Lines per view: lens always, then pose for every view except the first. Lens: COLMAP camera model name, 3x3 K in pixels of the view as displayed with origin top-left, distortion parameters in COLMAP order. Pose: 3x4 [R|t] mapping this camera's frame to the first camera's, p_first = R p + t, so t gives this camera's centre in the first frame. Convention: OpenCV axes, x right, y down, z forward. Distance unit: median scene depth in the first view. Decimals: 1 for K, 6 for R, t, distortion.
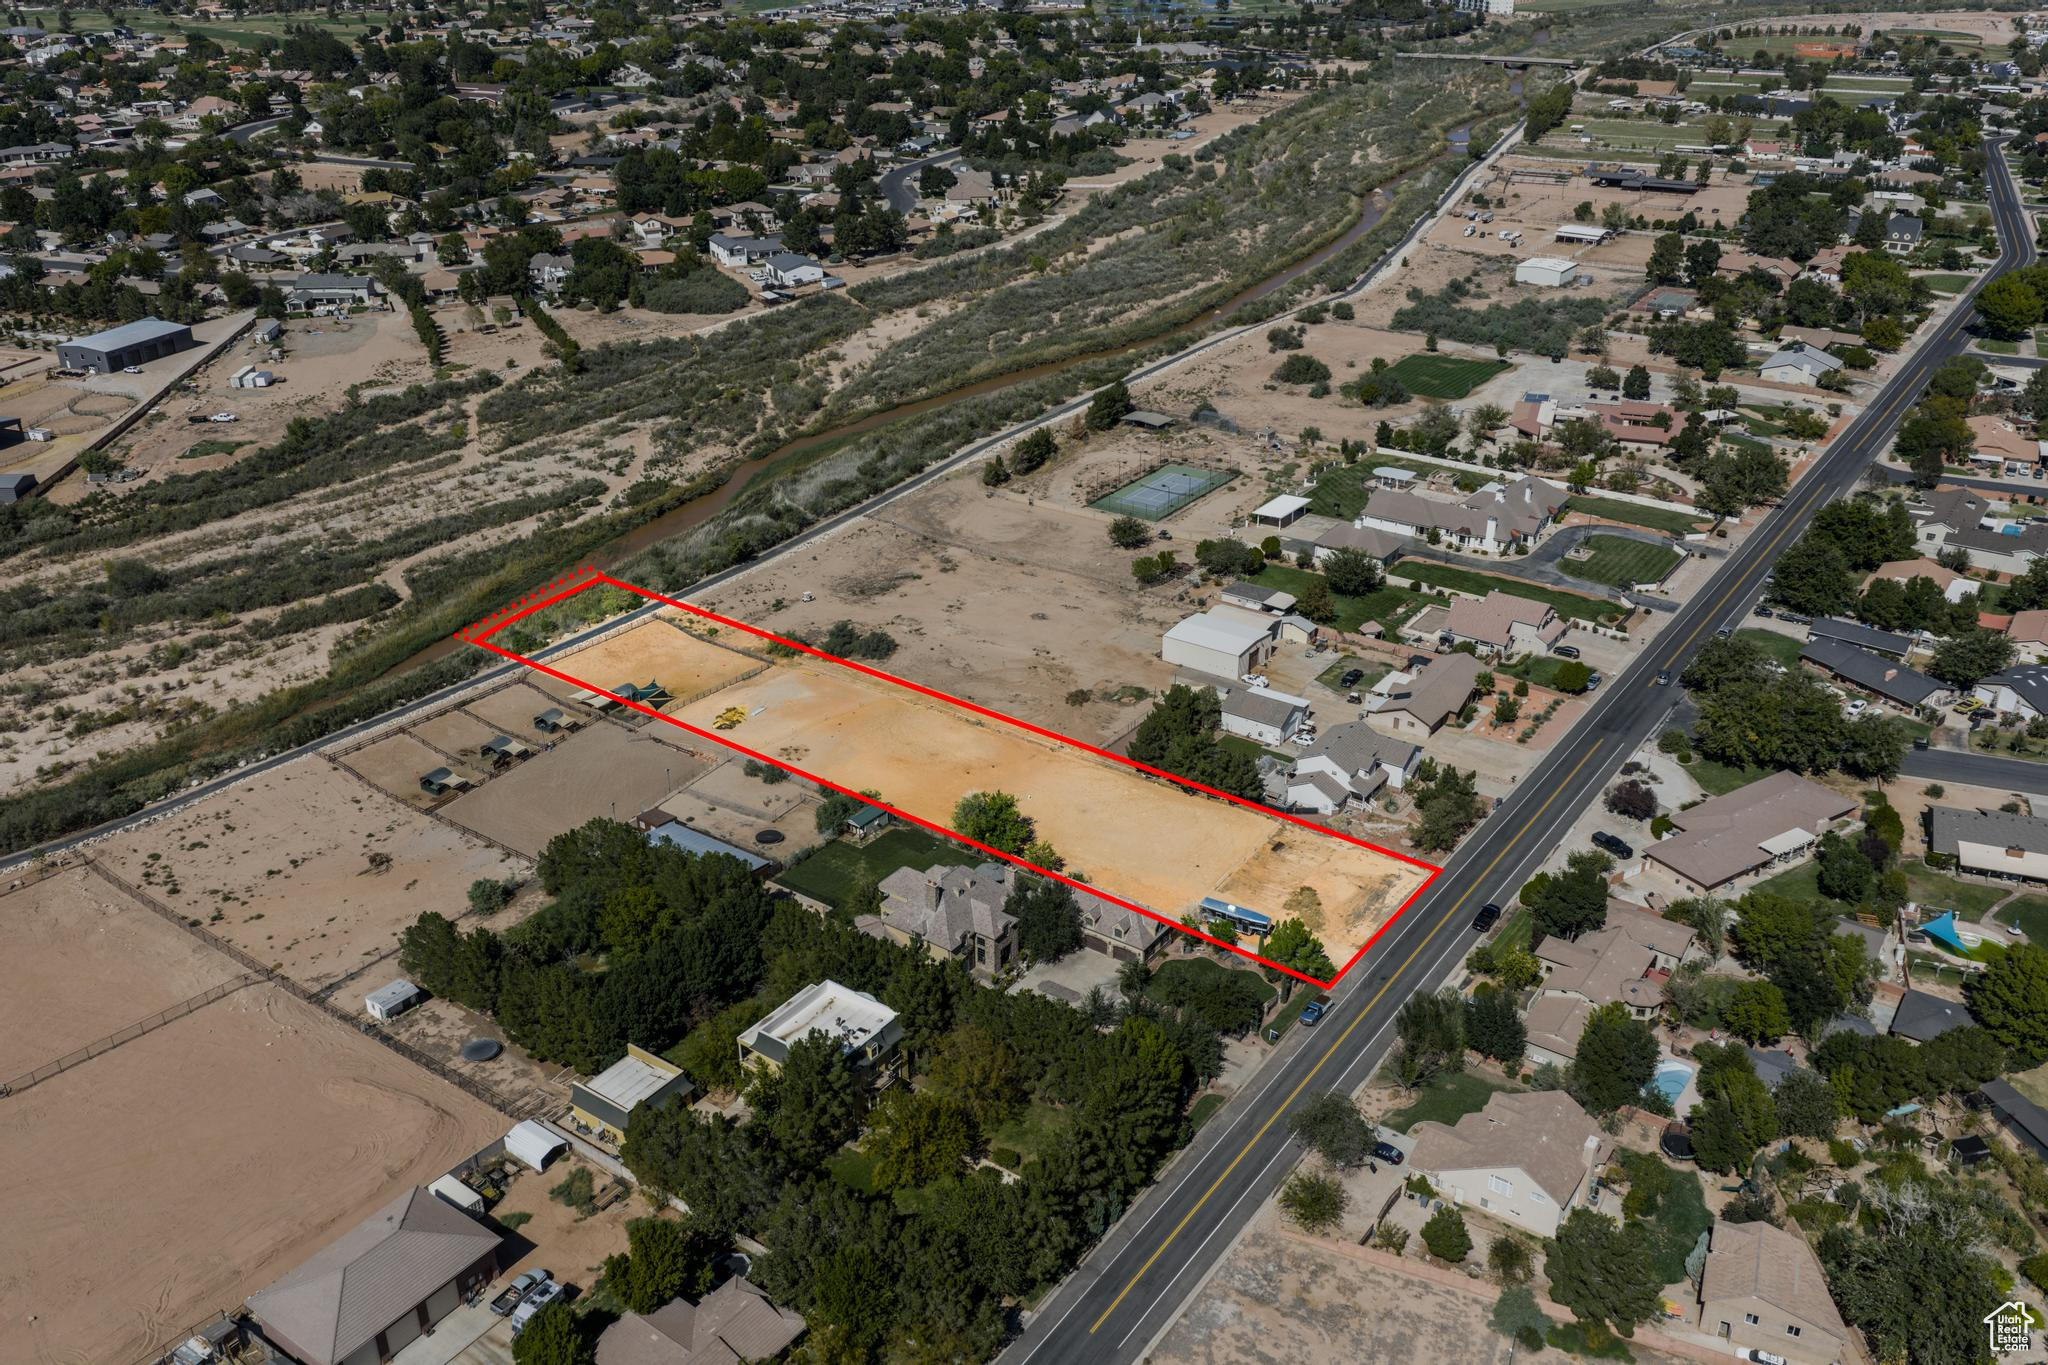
lens RADIAL K [[1702.7, 0, 1024.0], [0, 1702.7, 682.5], [0, 0, 1]] dist [0.012674, -0.012638]
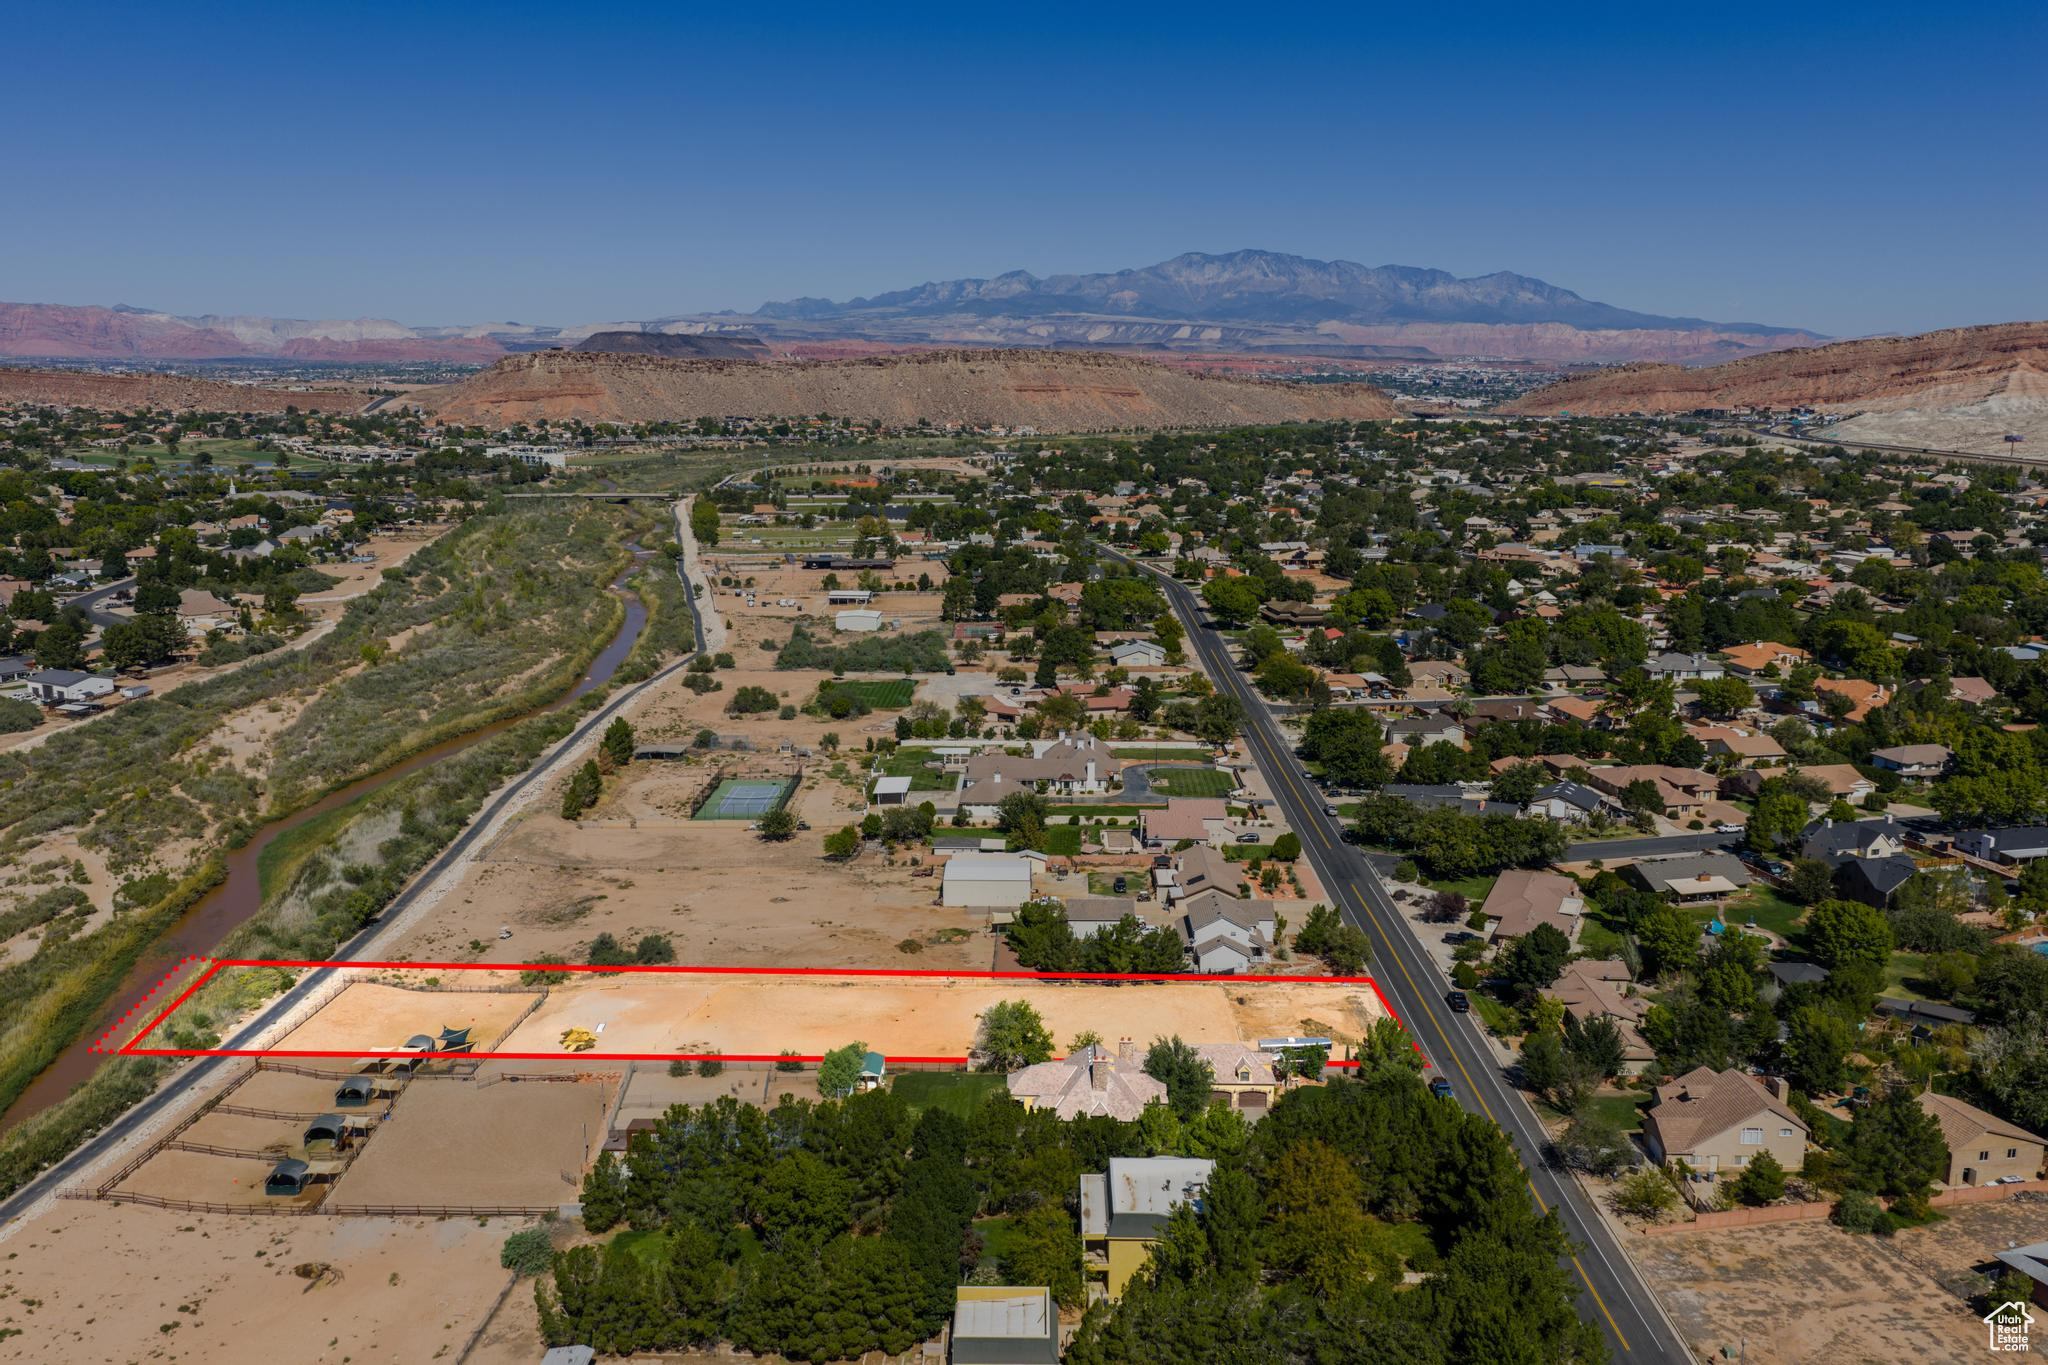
lens RADIAL K [[1692.7, 0, 1024.0], [0, 1692.7, 682.5], [0, 0, 1]] dist [0.033434, -0.053134]
pose [[0.823566, -0.095289, 0.559160, -0.326243], [0.241685, 0.950776, -0.193943, 0.050907], [-0.513155, 0.294865, 0.806056, 0.117132]]
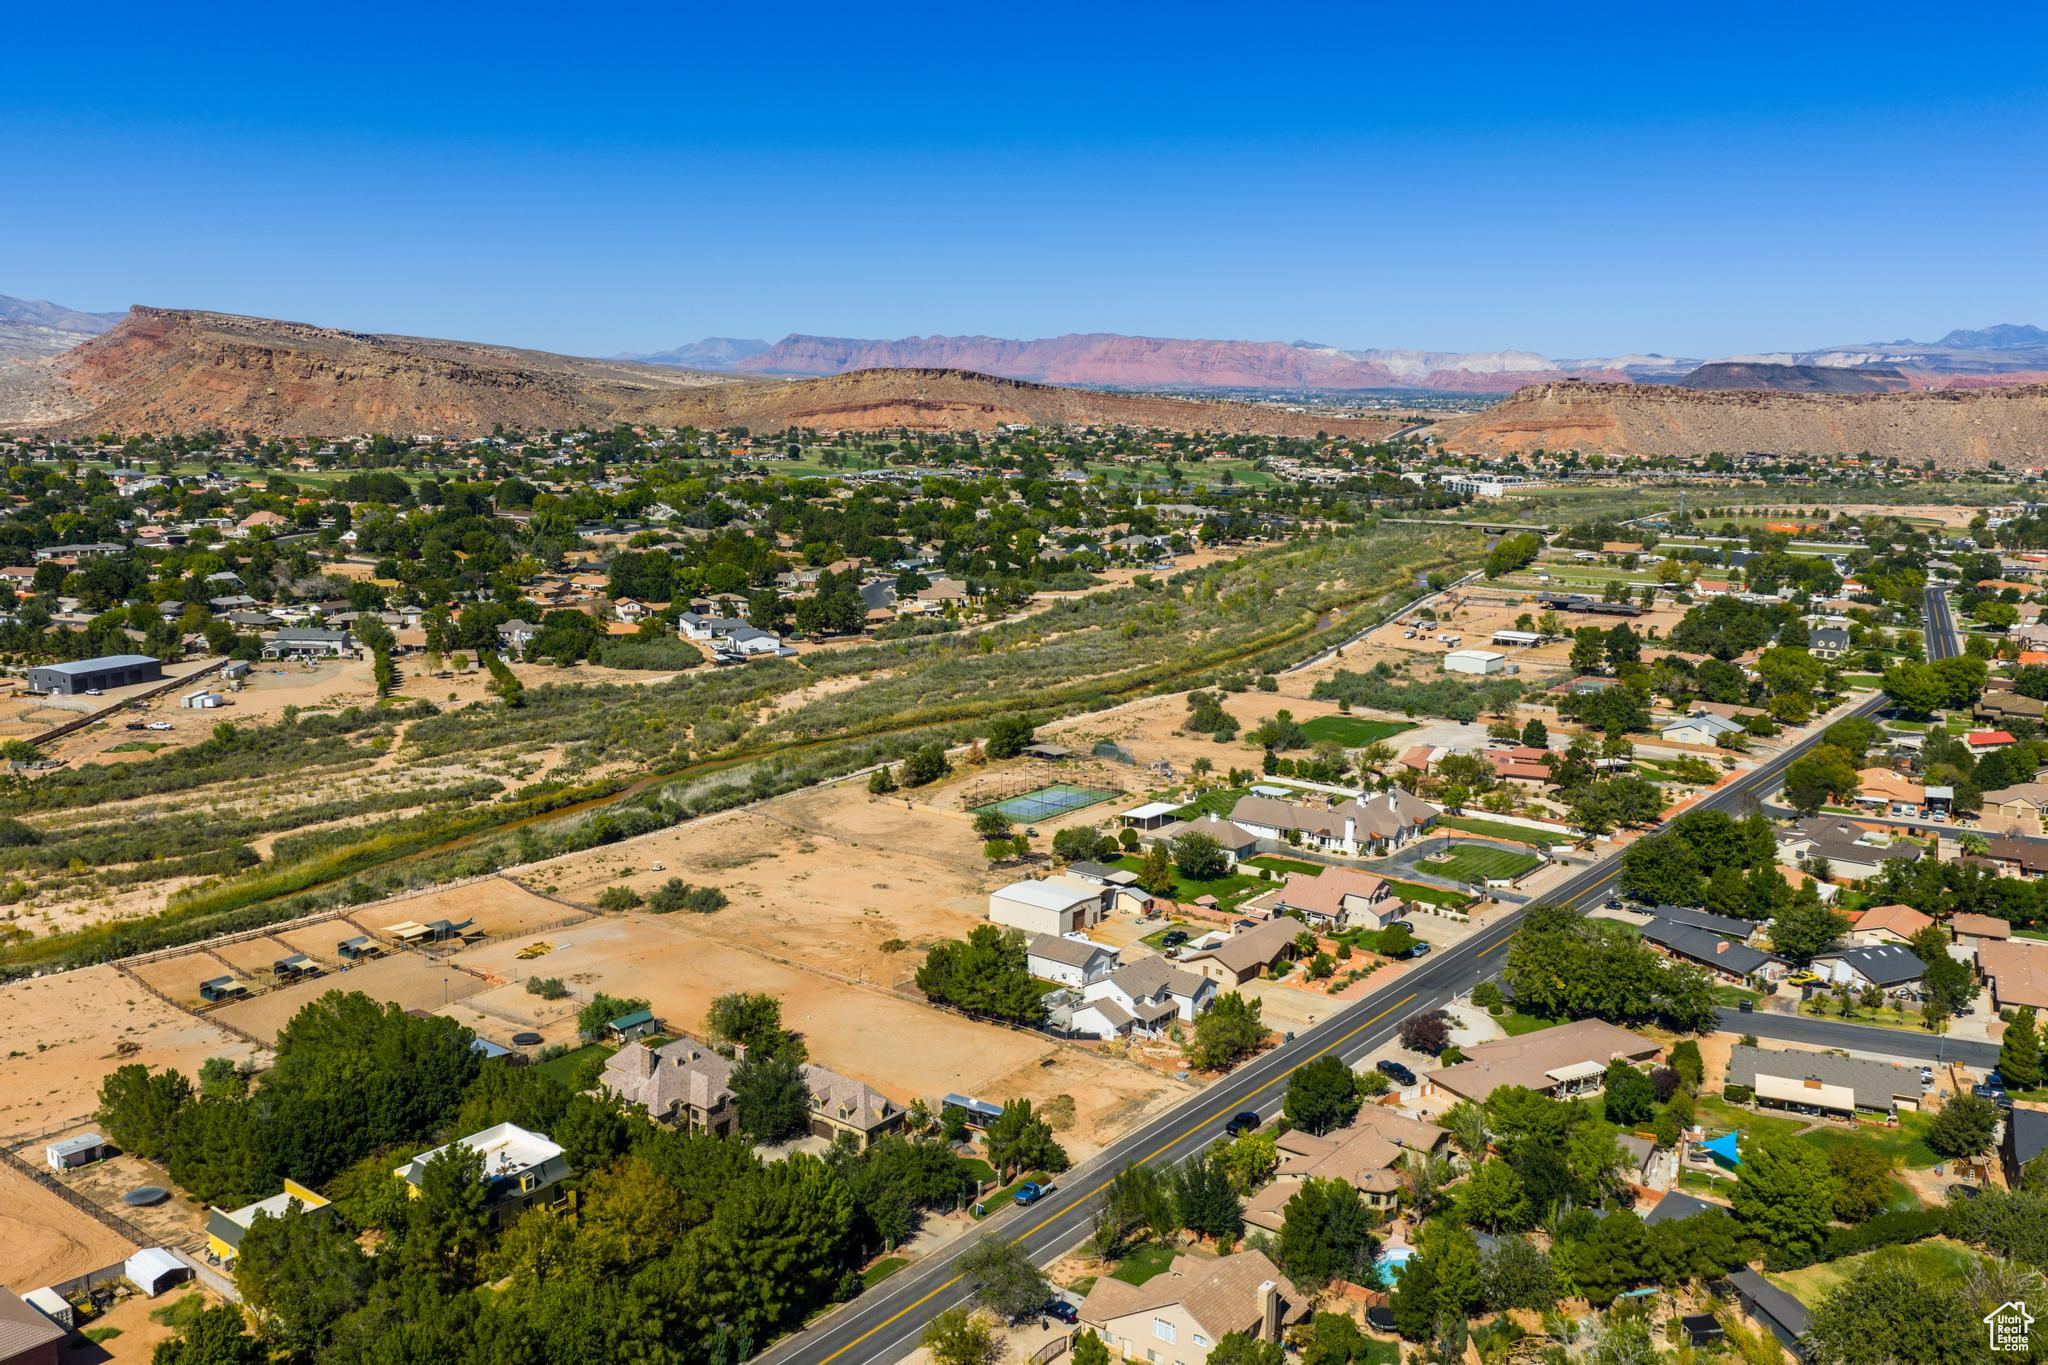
lens RADIAL K [[1692.7, 0, 1024.0], [0, 1692.7, 682.5], [0, 0, 1]] dist [0.033434, -0.053134]
pose [[0.999012, 0.027313, -0.035071, 0.103820], [-0.036014, 0.959794, -0.278384, 0.099774], [0.026058, 0.279372, 0.959829, 0.013713]]
